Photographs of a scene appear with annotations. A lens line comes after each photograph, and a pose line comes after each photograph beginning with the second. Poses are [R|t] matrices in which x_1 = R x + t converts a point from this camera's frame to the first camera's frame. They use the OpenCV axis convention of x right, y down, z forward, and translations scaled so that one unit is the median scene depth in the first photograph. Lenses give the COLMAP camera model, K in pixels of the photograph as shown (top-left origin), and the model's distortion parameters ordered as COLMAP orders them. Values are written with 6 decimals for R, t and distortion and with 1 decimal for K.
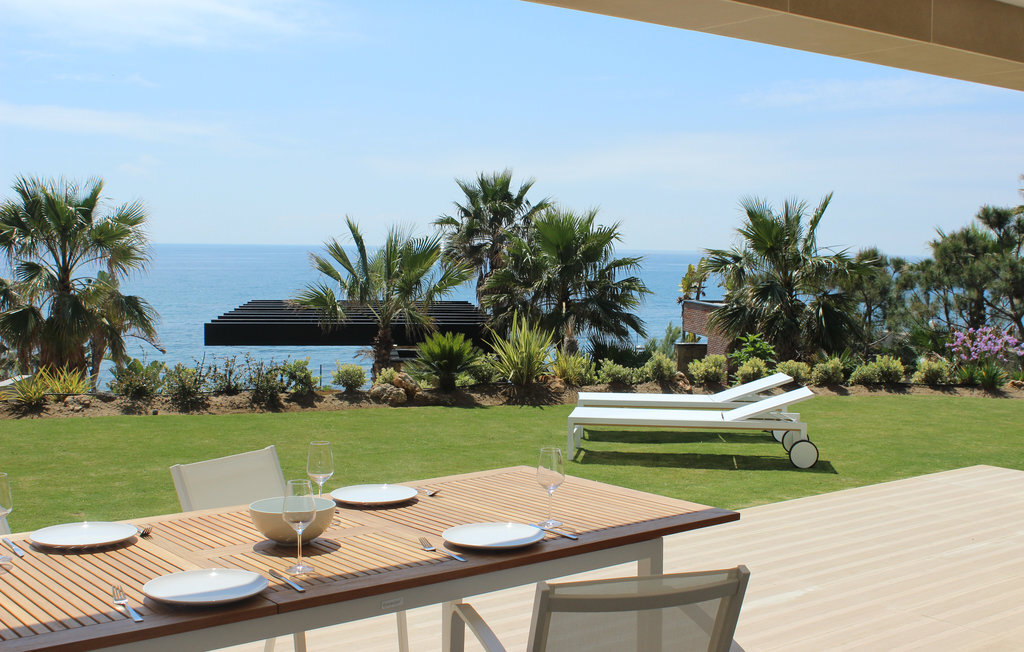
lens RADIAL K [[1236.0, 0, 511.2], [0, 1236.0, 356.5], [0, 0, 1]] dist [-0.115898, -0.008515]
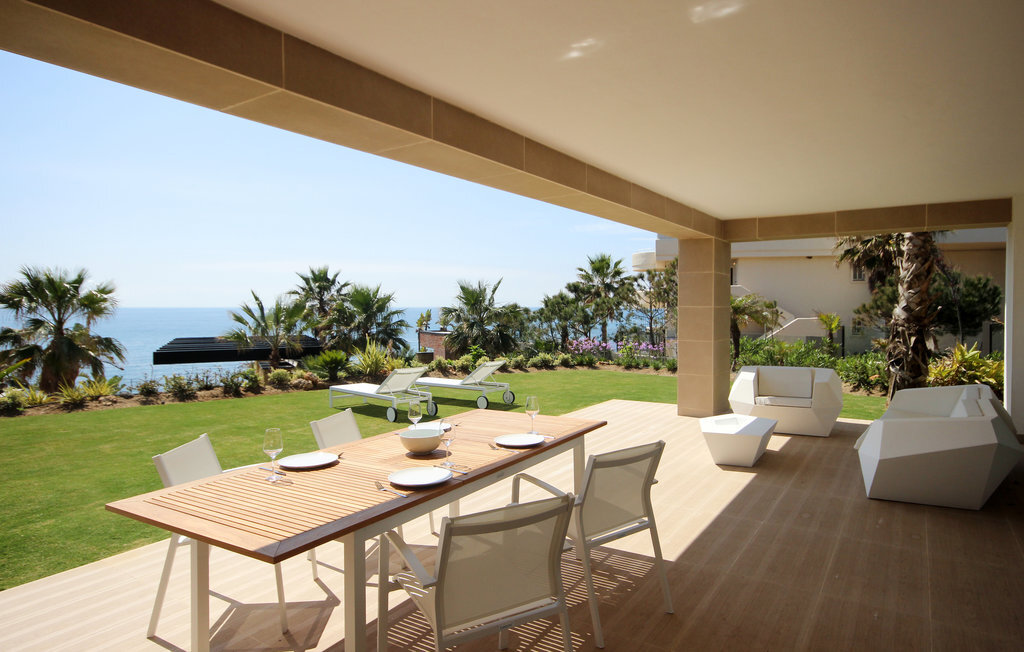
lens RADIAL K [[608.9, 0, 540.1], [0, 608.9, 322.0], [0, 0, 1]] dist [0.005201, 0.001405]
pose [[0.940181, -0.025028, 0.339756, -0.032831], [0.045326, 0.997621, -0.051938, 0.000384], [-0.337648, 0.064231, 0.939078, 0.002902]]
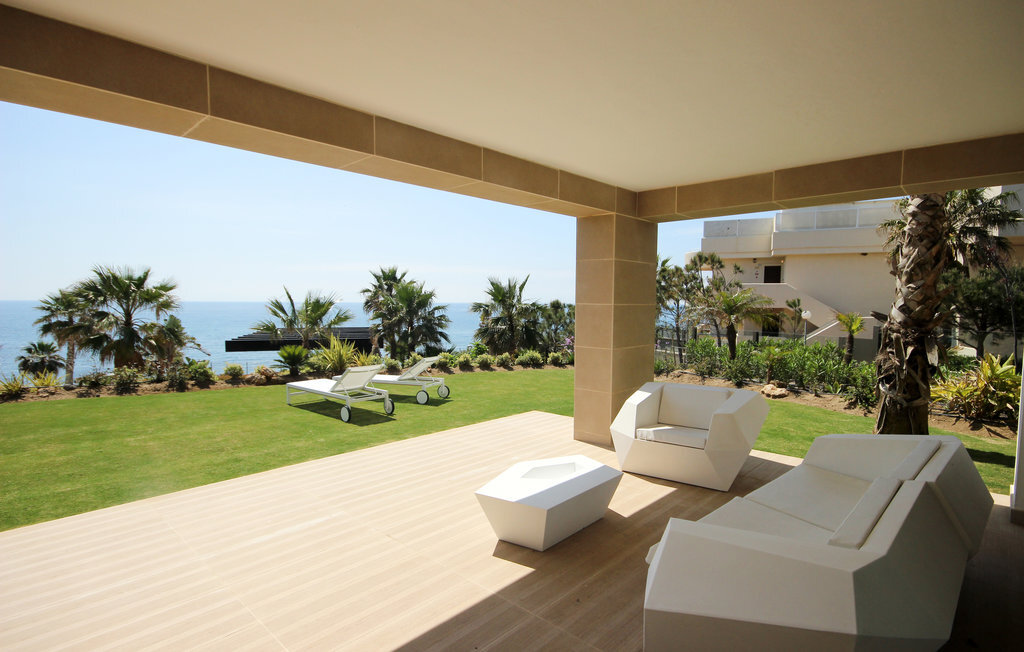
lens RADIAL K [[548.9, 0, 512.5], [0, 548.9, 345.3], [0, 0, 1]] dist [-0.003634, -0.000928]
pose [[0.984210, -0.023778, 0.175398, 0.062698], [0.025334, 0.999657, -0.006637, -0.002466], [-0.175180, 0.010976, 0.984475, 0.050663]]
